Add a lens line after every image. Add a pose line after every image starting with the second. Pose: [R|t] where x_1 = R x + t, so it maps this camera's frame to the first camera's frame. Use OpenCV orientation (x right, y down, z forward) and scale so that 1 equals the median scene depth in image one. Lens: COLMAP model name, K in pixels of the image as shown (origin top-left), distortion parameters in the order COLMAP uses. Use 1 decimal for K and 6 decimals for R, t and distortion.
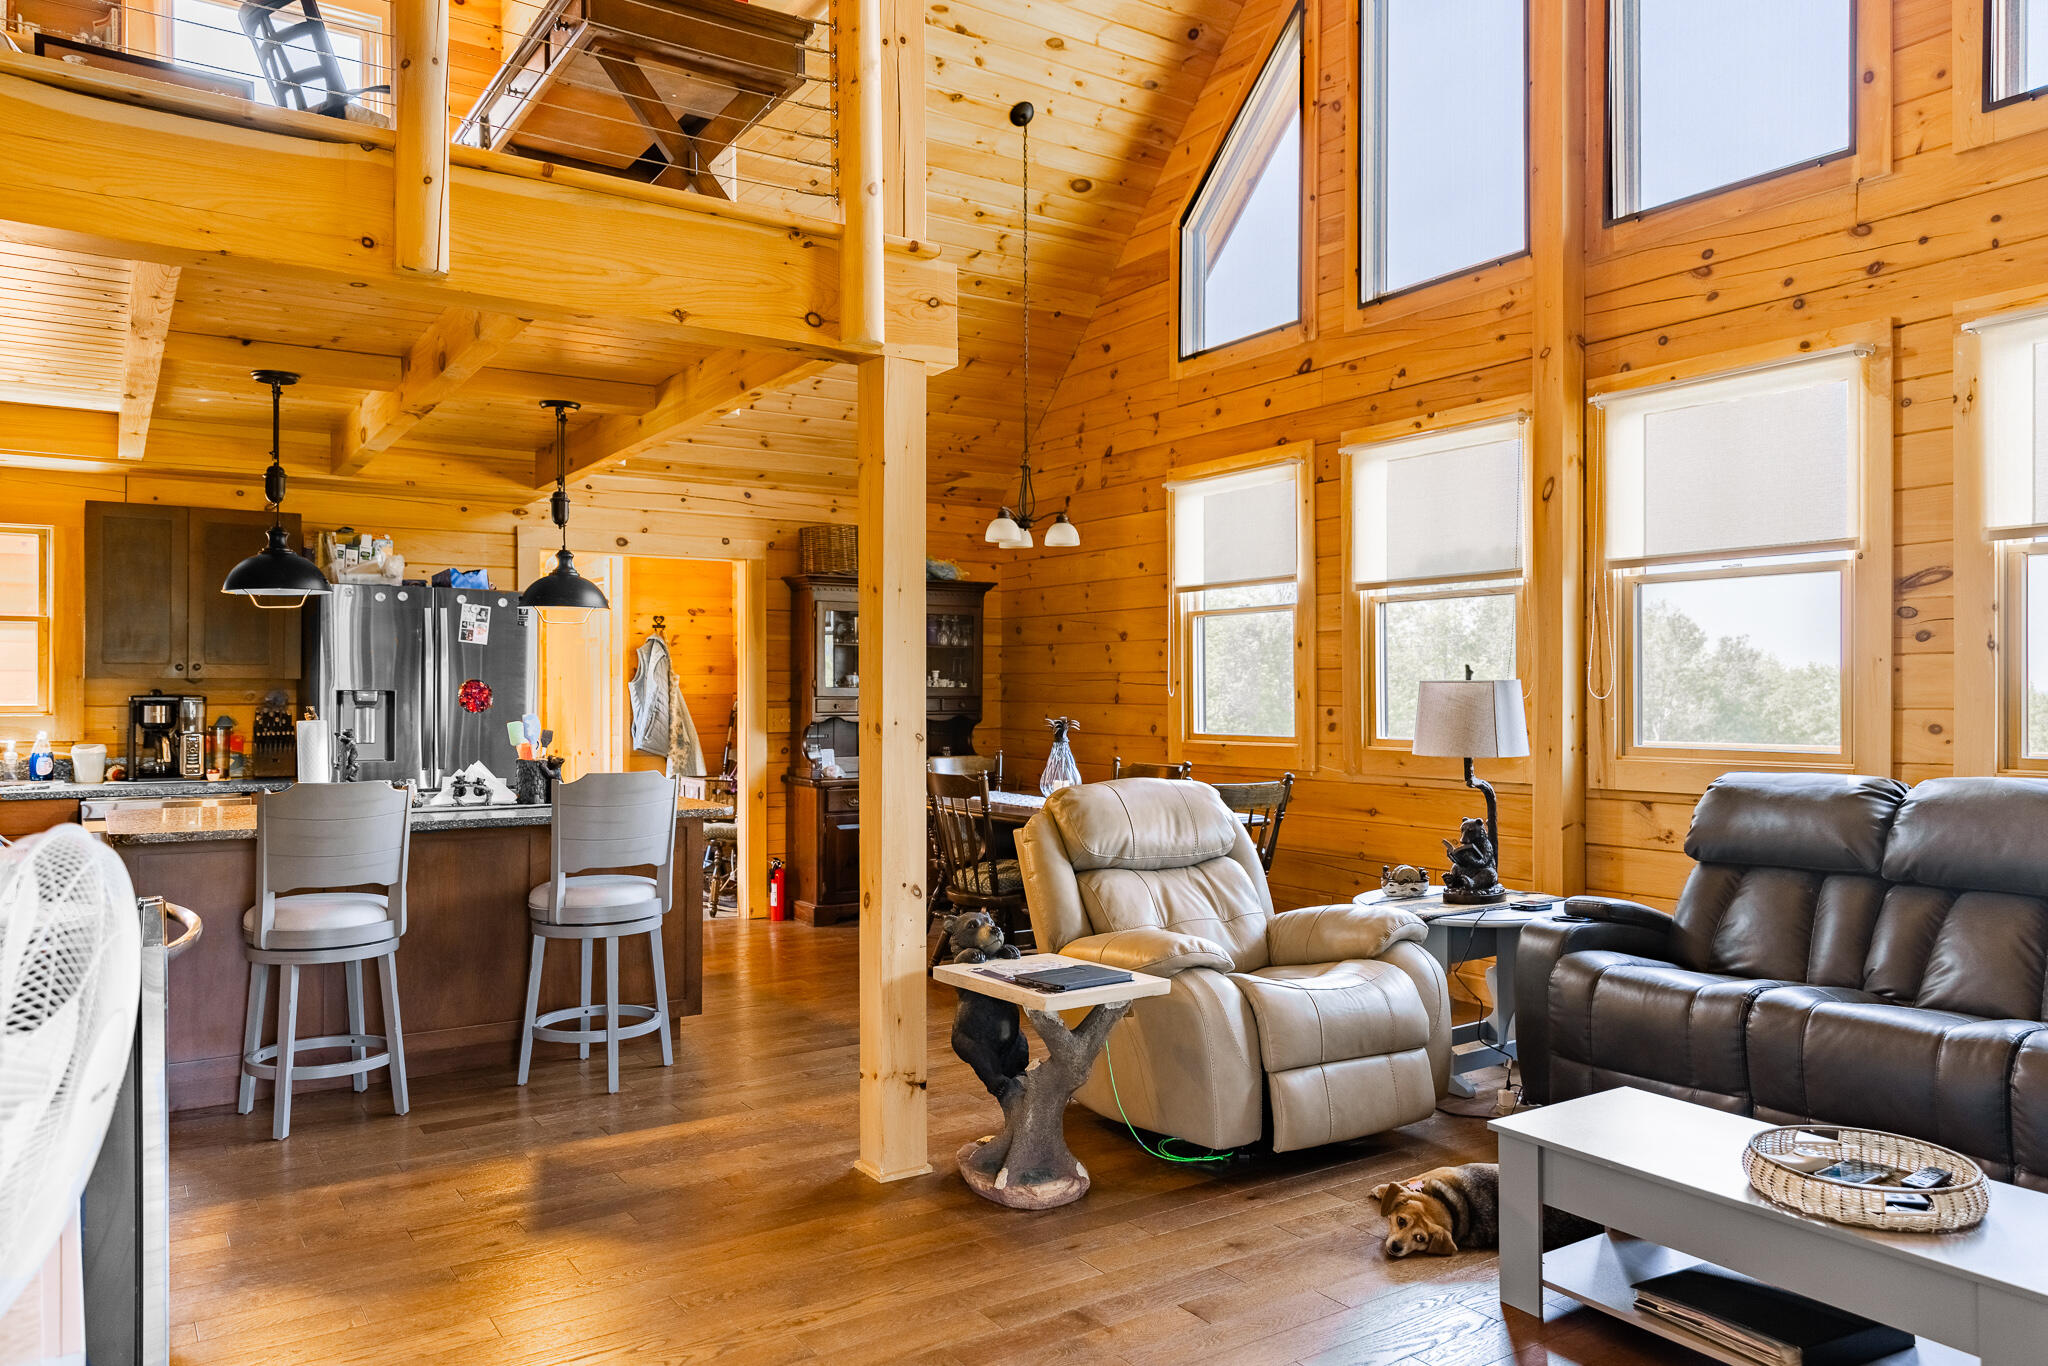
lens RADIAL K [[1390.9, 0, 1024.2], [0, 1390.9, 674.9], [0, 0, 1]] dist [0.009781, -0.004639]
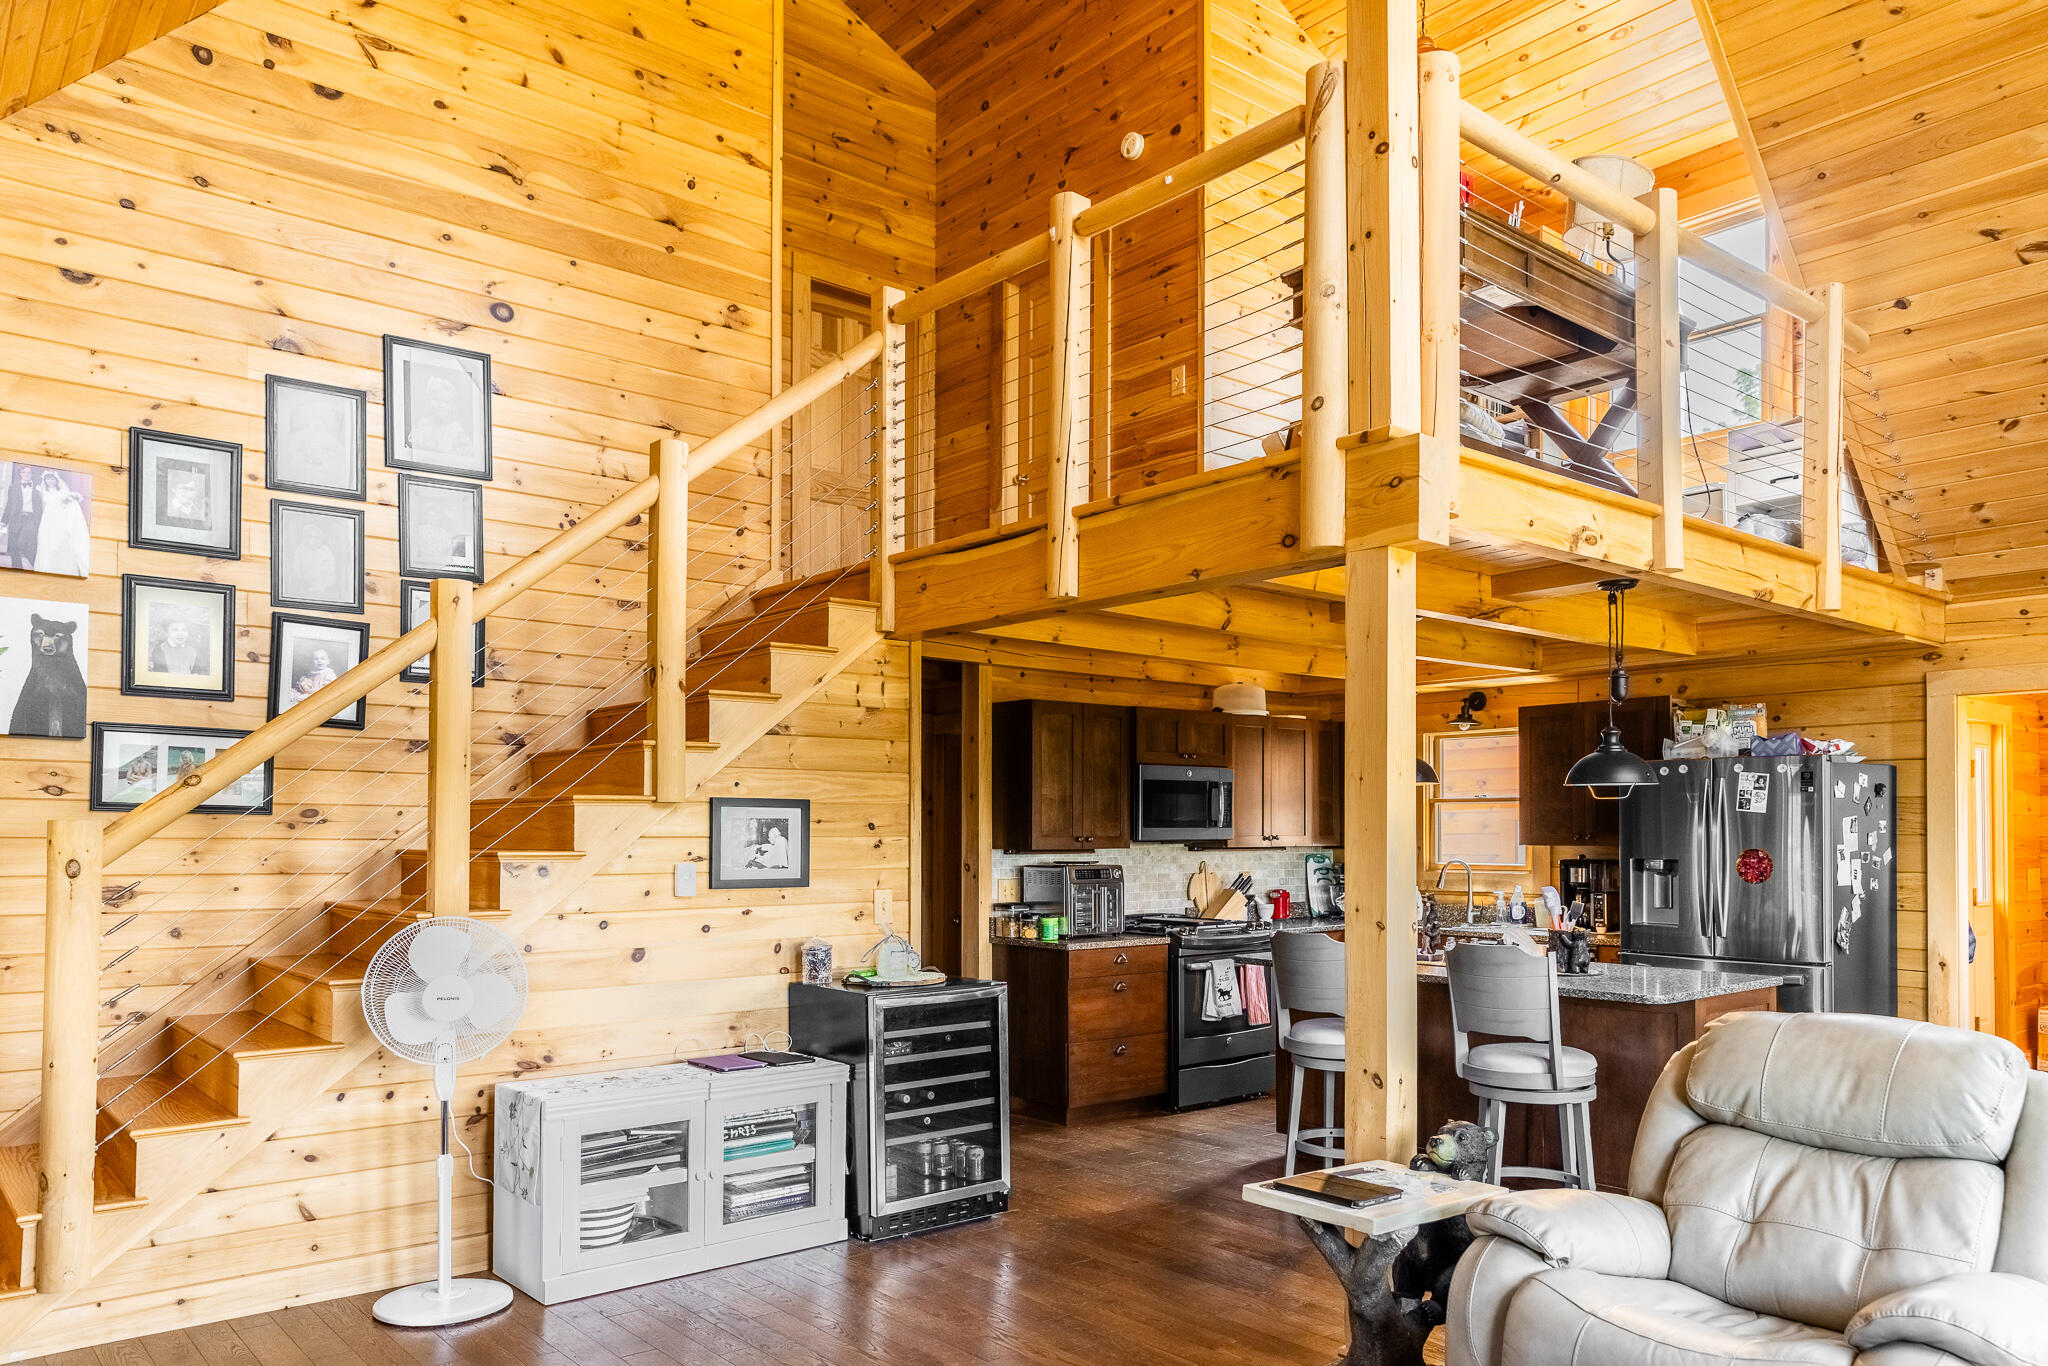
lens RADIAL K [[1423.2, 0, 1029.8], [0, 1423.2, 814.5], [0, 0, 1]] dist [0.004782, 0.000298]
pose [[0.111630, -0.013692, -0.993655, 0.382474], [0.012812, 0.999842, -0.012338, -0.010608], [0.993667, -0.011354, 0.111788, 0.269144]]
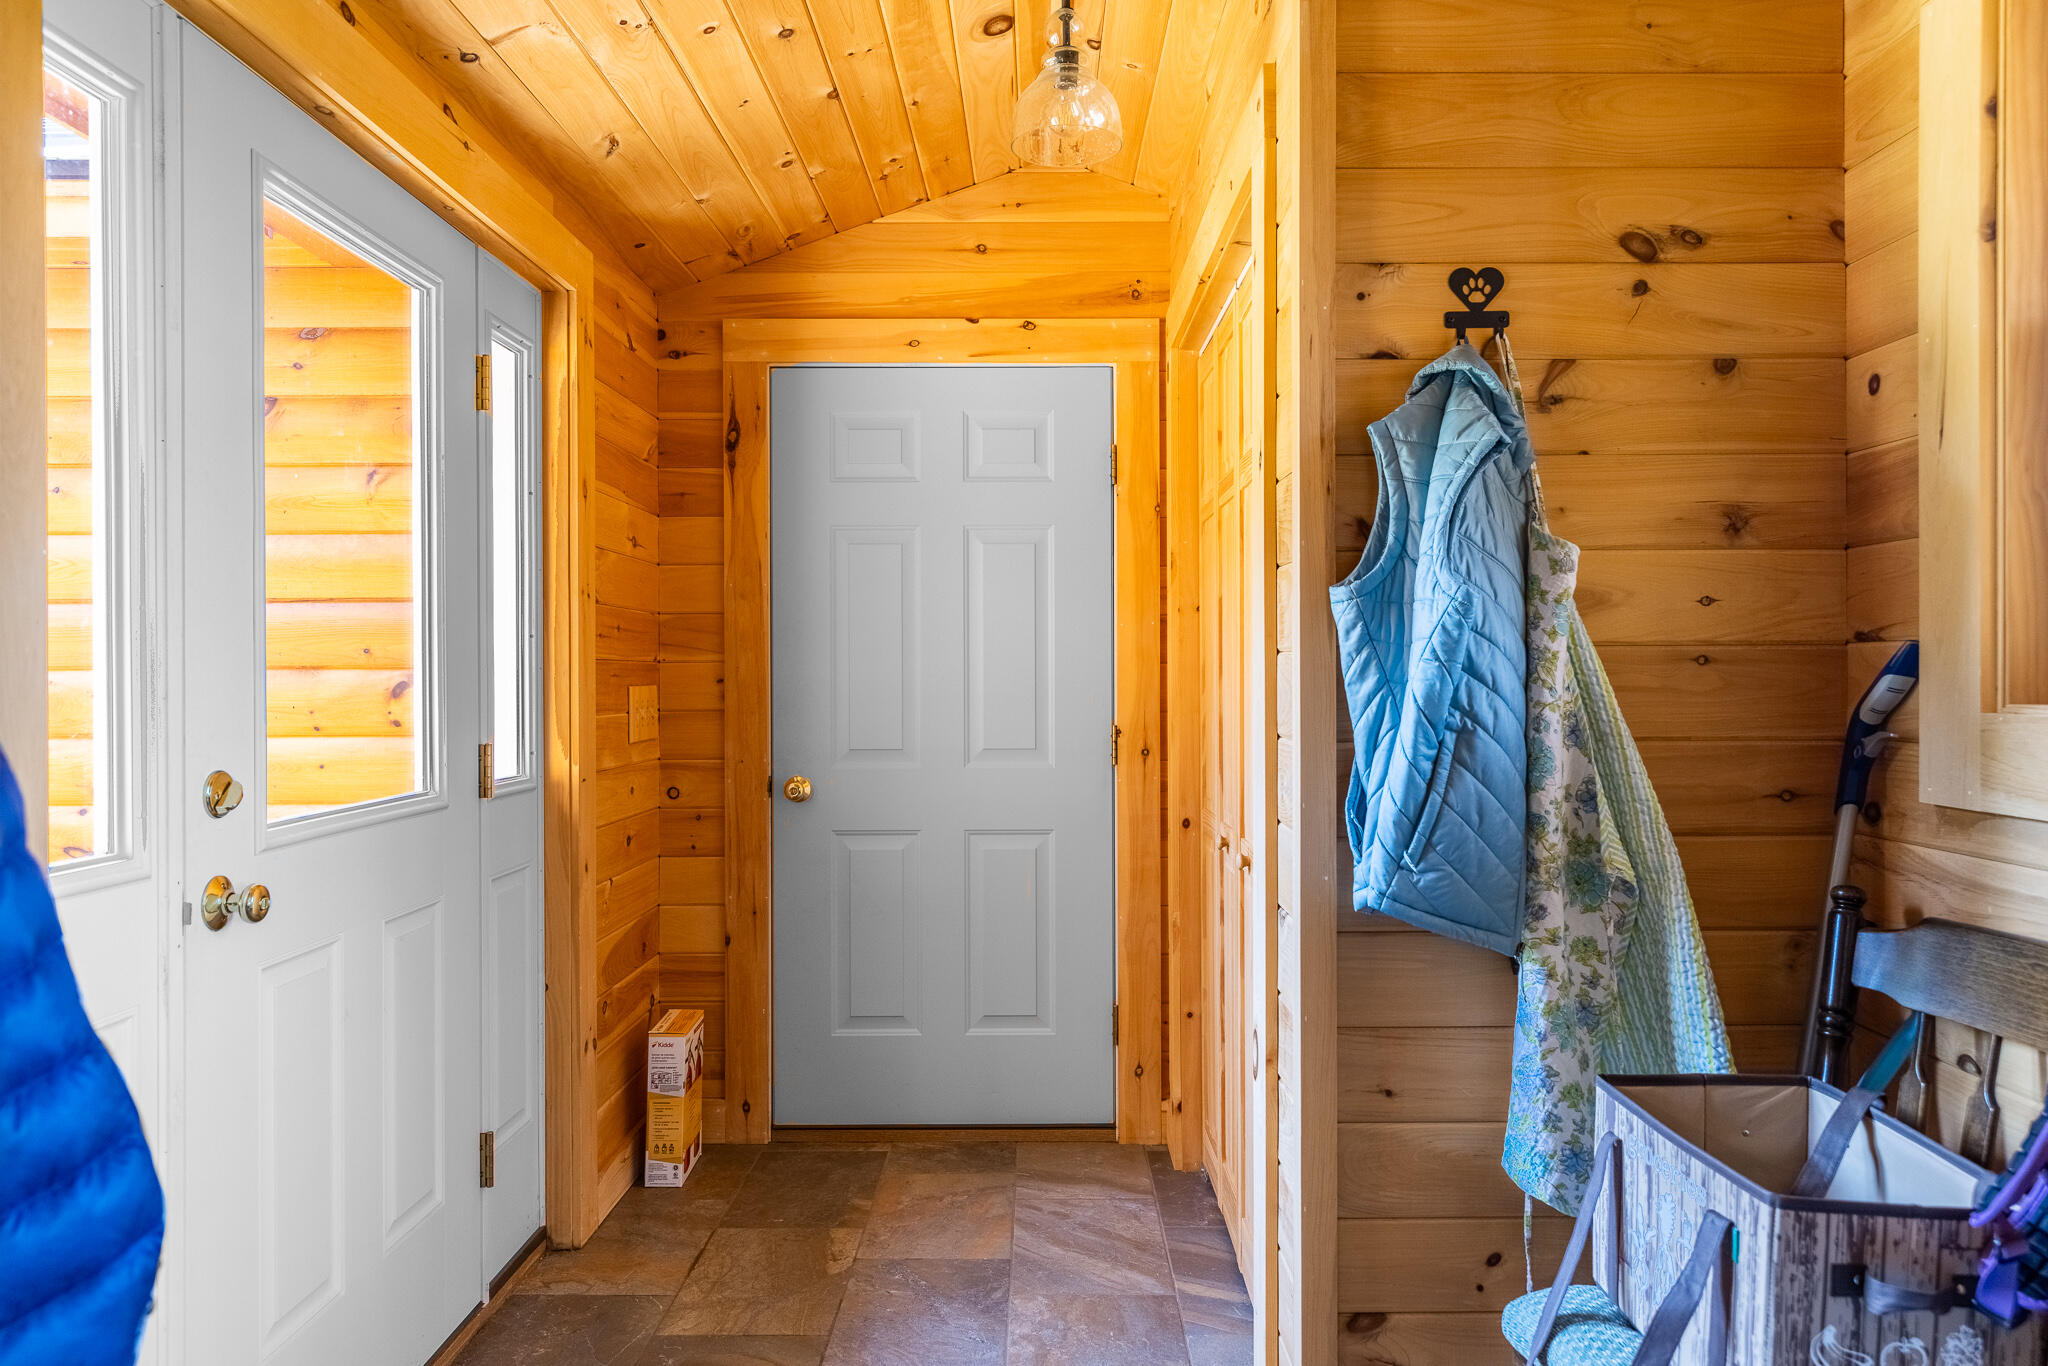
lens RADIAL K [[1390.9, 0, 1024.2], [0, 1390.9, 674.9], [0, 0, 1]] dist [0.009781, -0.004639]
pose [[0.826110, 0.000491, -0.563508, -0.203314], [0.007857, 0.999892, 0.012390, 0.015974], [0.563454, -0.014663, 0.826018, 0.798649]]
